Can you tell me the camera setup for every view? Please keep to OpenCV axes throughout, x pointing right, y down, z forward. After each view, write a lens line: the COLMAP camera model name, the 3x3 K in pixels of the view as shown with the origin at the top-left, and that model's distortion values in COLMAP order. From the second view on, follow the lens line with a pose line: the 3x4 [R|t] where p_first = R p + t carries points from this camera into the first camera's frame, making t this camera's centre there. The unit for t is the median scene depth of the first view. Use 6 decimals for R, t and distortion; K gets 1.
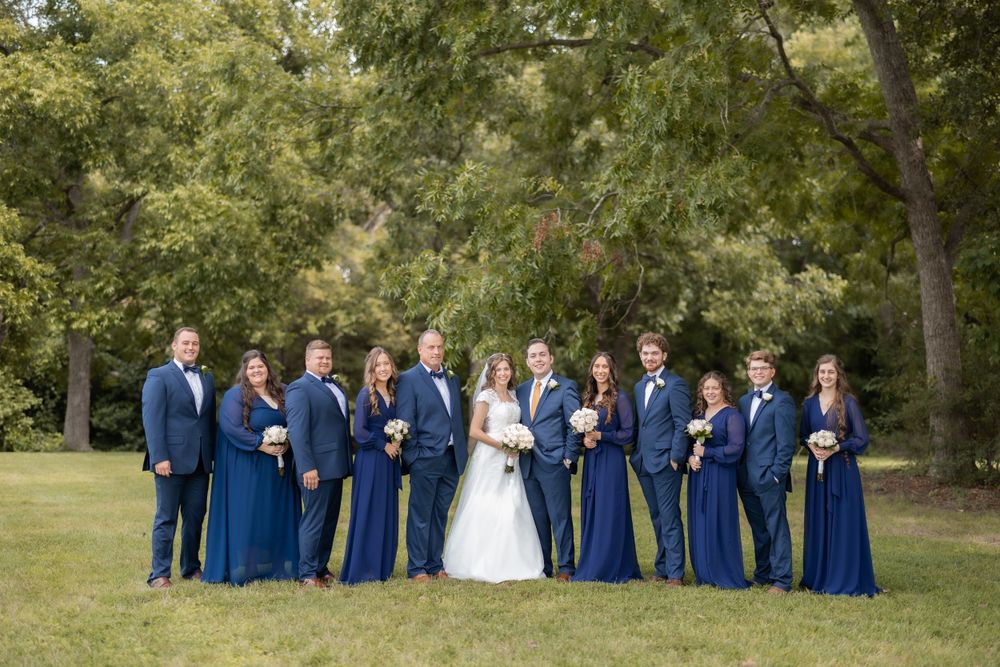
lens RADIAL K [[1521.5, 0, 500.0], [0, 1521.5, 333.5], [0, 0, 1]] dist [0.039108, 0.014516]
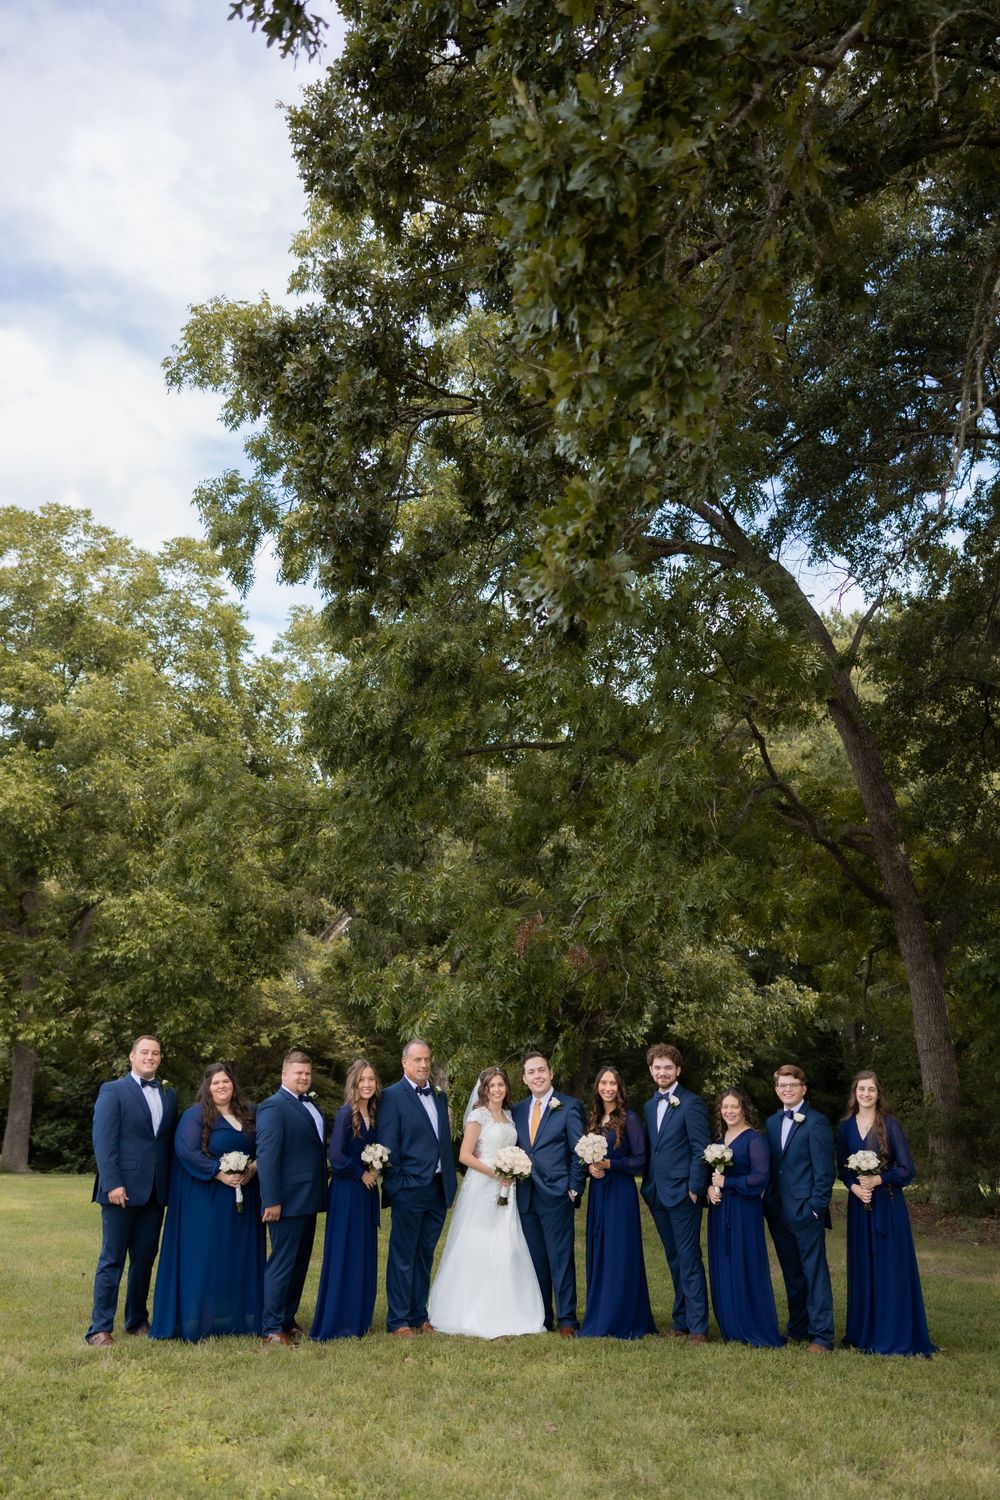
lens RADIAL K [[1502.1, 0, 476.5], [0, 1502.1, 762.4], [0, 0, 1]] dist [0.016842, 0.015331]
pose [[0.999840, 0.005490, 0.017015, -0.013518], [-0.002227, 0.982513, -0.186182, 0.000797], [-0.017739, 0.186115, 0.982368, 0.049953]]
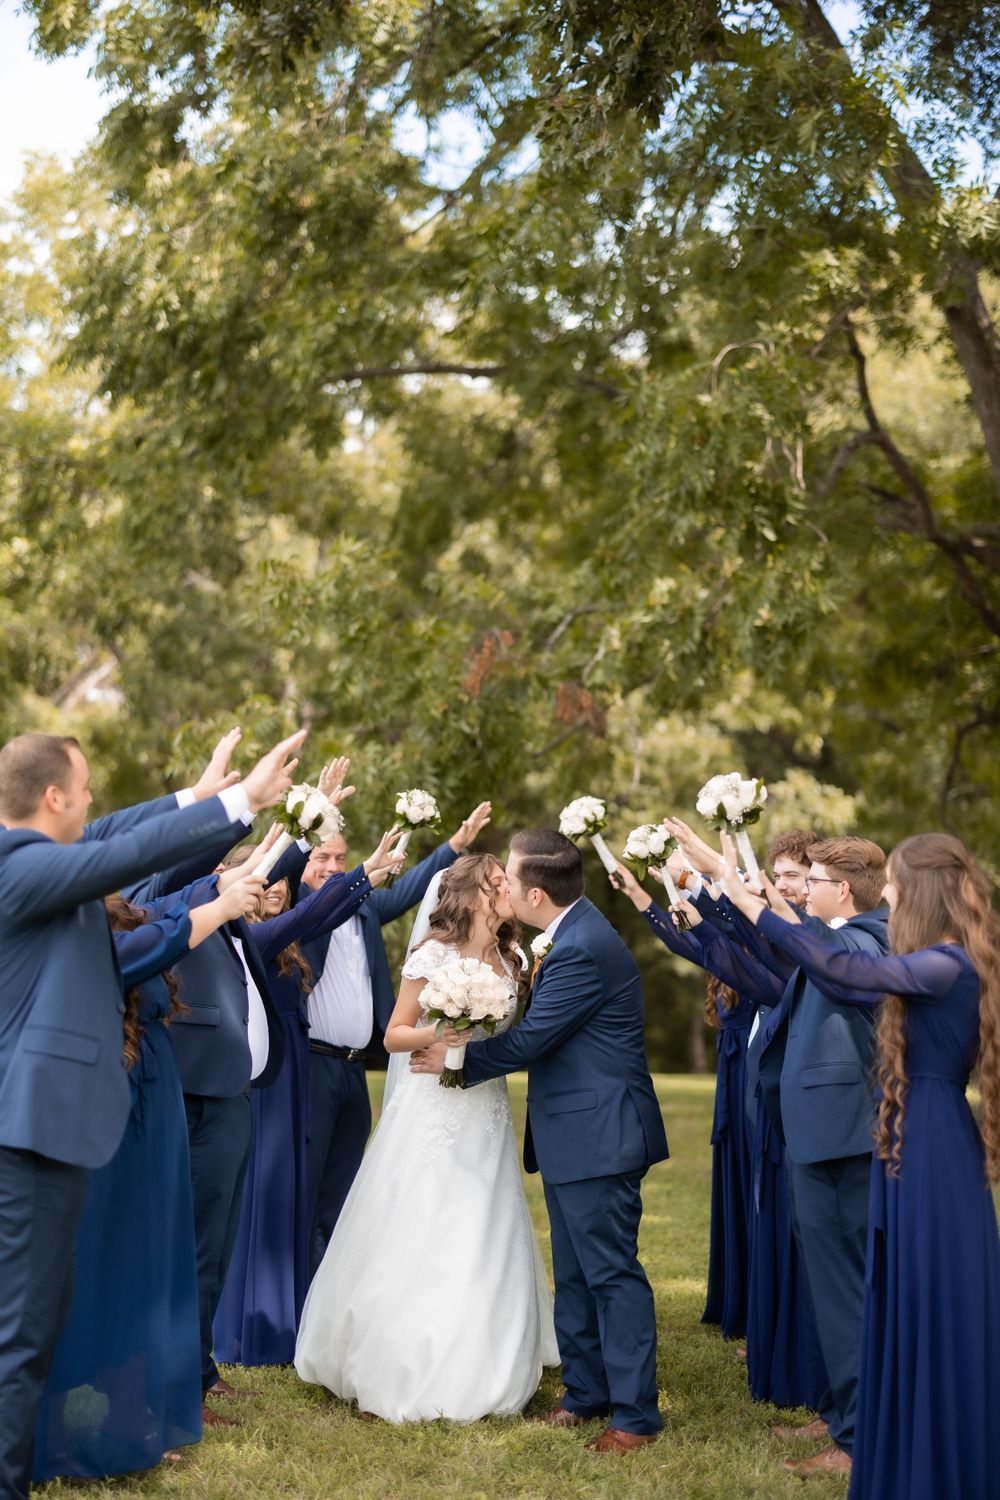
lens RADIAL K [[2282.3, 0, 500.0], [0, 2282.3, 750.0], [0, 0, 1]] dist [0.039108, 0.014516]
pose [[0.992731, 0.027690, 0.117122, -0.044210], [-0.020675, 0.997943, -0.060689, 0.009615], [-0.118561, 0.057826, 0.991262, 0.137420]]
